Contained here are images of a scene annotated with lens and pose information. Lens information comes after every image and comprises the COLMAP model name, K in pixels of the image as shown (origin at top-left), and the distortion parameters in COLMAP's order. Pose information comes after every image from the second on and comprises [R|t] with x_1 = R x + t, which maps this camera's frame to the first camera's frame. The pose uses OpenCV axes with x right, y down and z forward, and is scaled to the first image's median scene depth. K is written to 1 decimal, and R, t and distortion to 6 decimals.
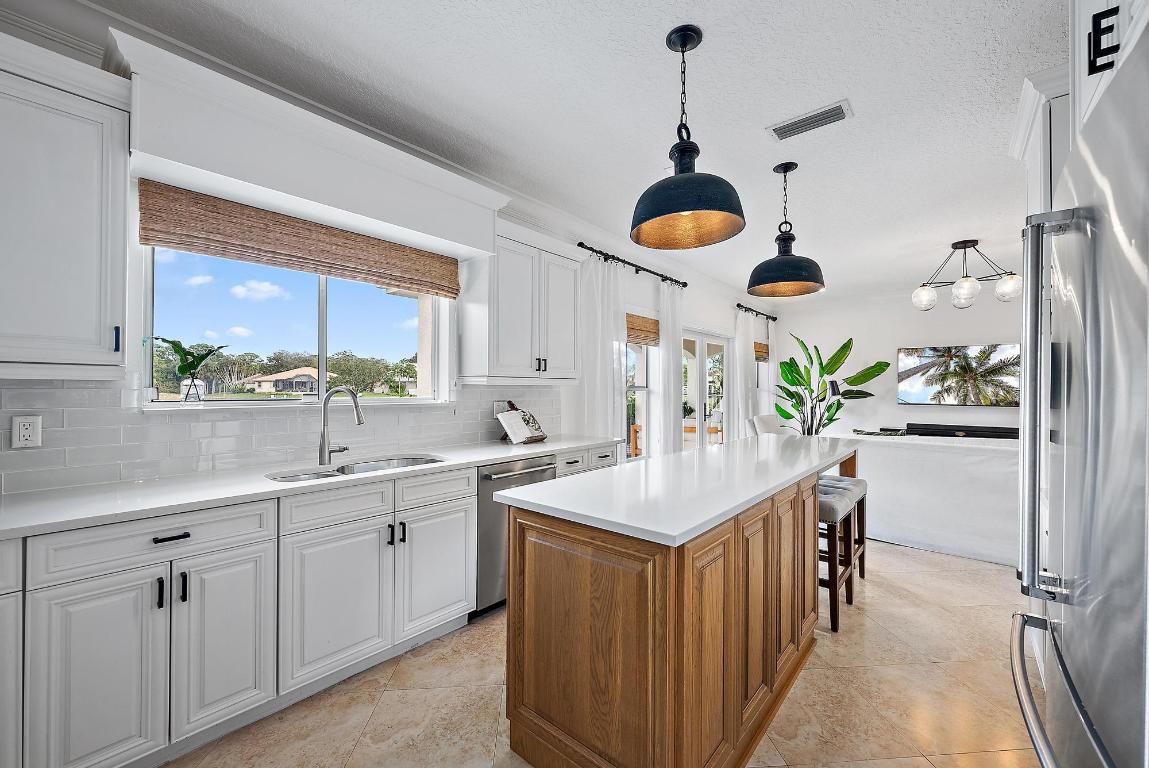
lens RADIAL K [[454.1, 0, 574.5], [0, 454.1, 384.0], [0, 0, 1]] dist [-0.002123, -0.000164]
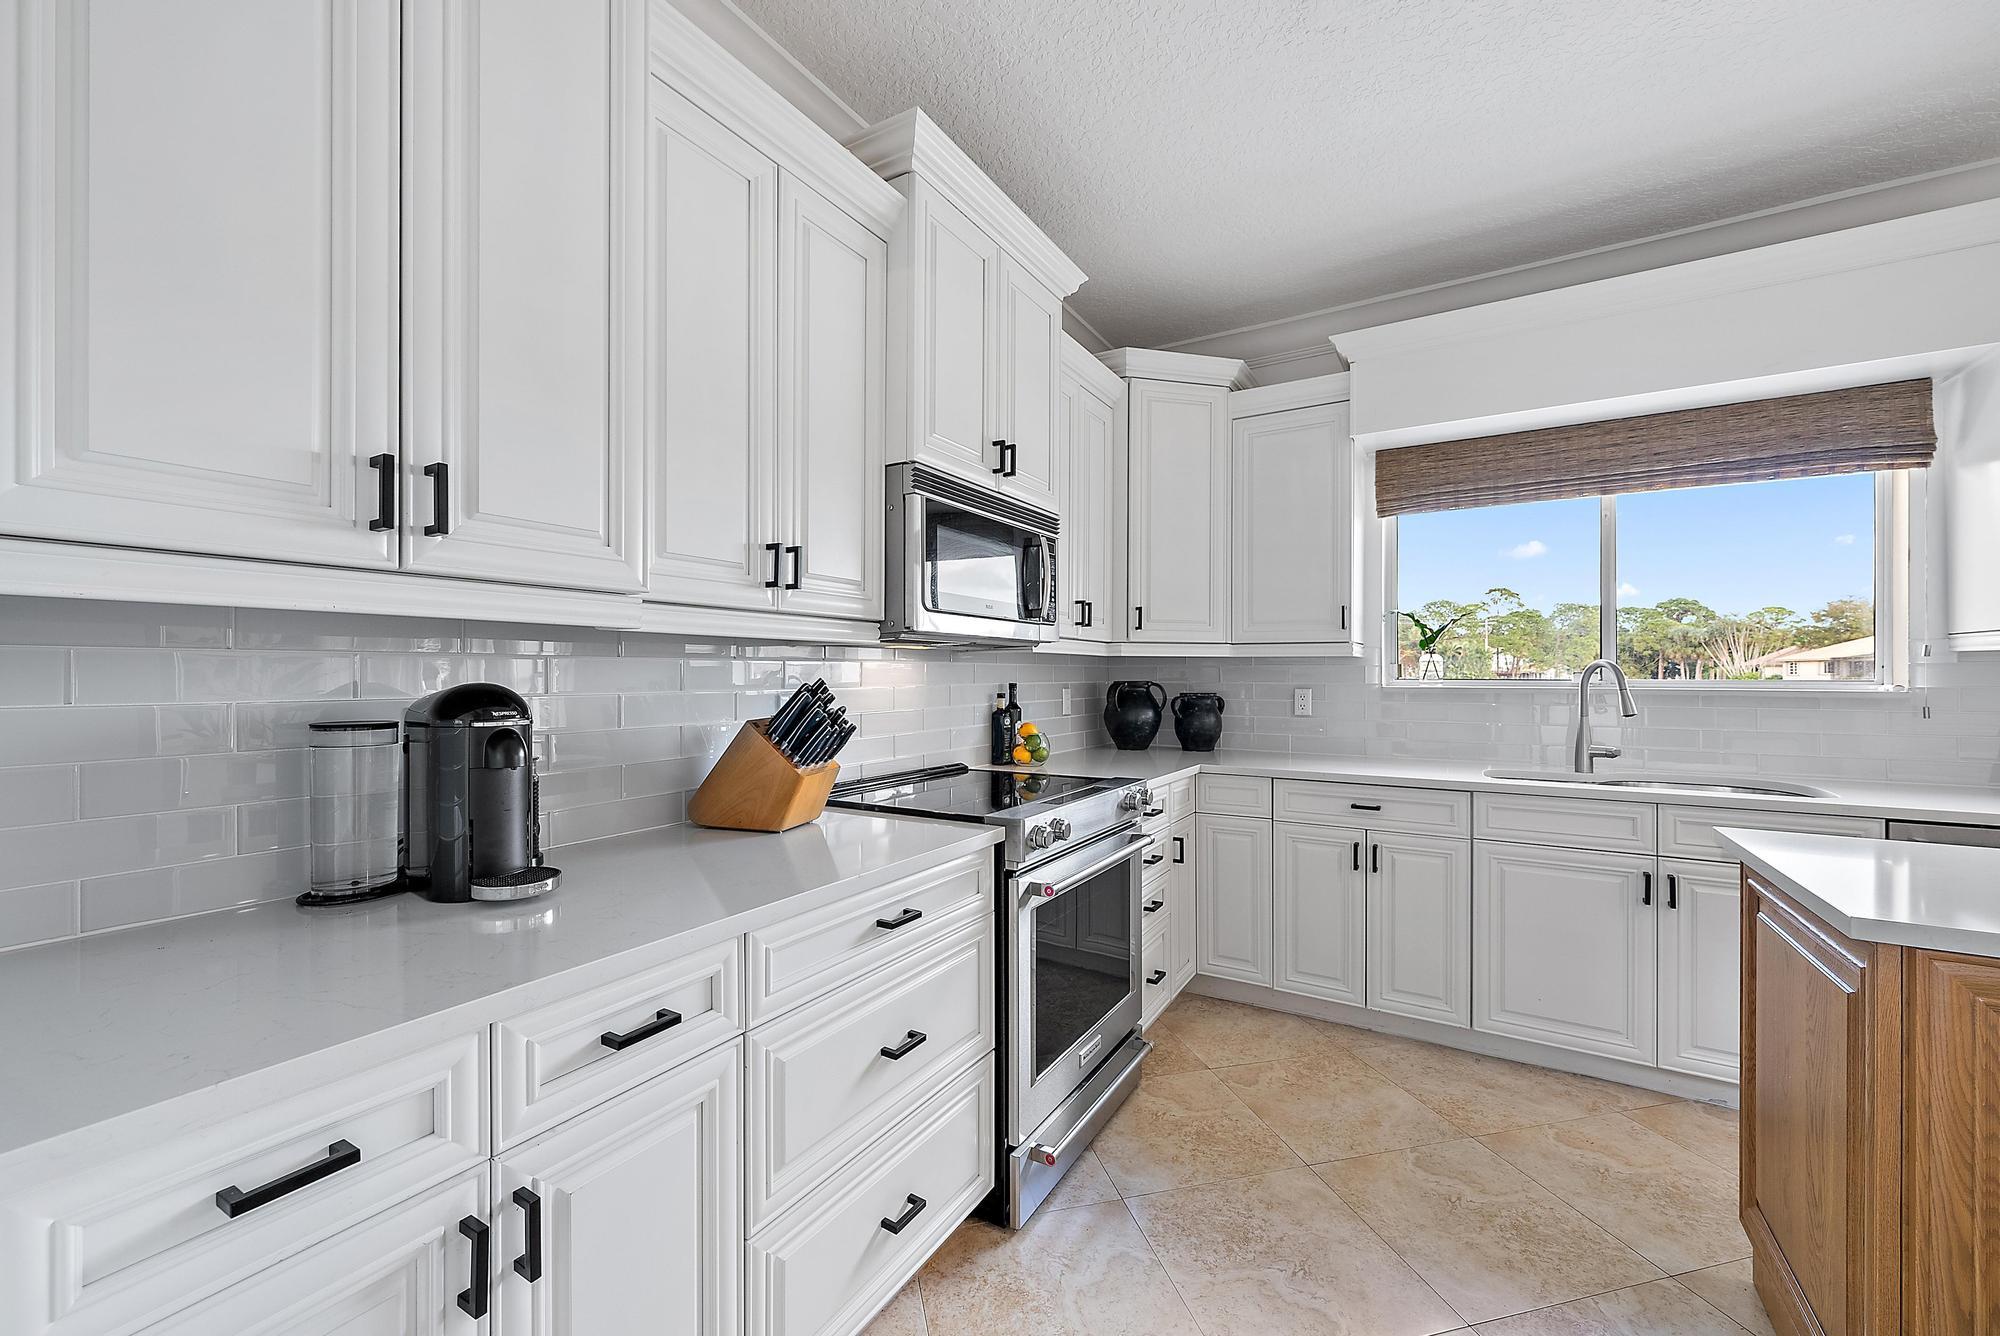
lens RADIAL K [[790.5, 0, 1000.0], [0, 790.5, 668.0], [0, 0, 1]] dist [-0.002123, -0.000164]
pose [[0.148190, -0.010817, -0.988900, 0.580570], [0.008619, 0.999916, -0.009646, 0.025084], [0.988921, -0.007094, 0.148271, -0.064559]]
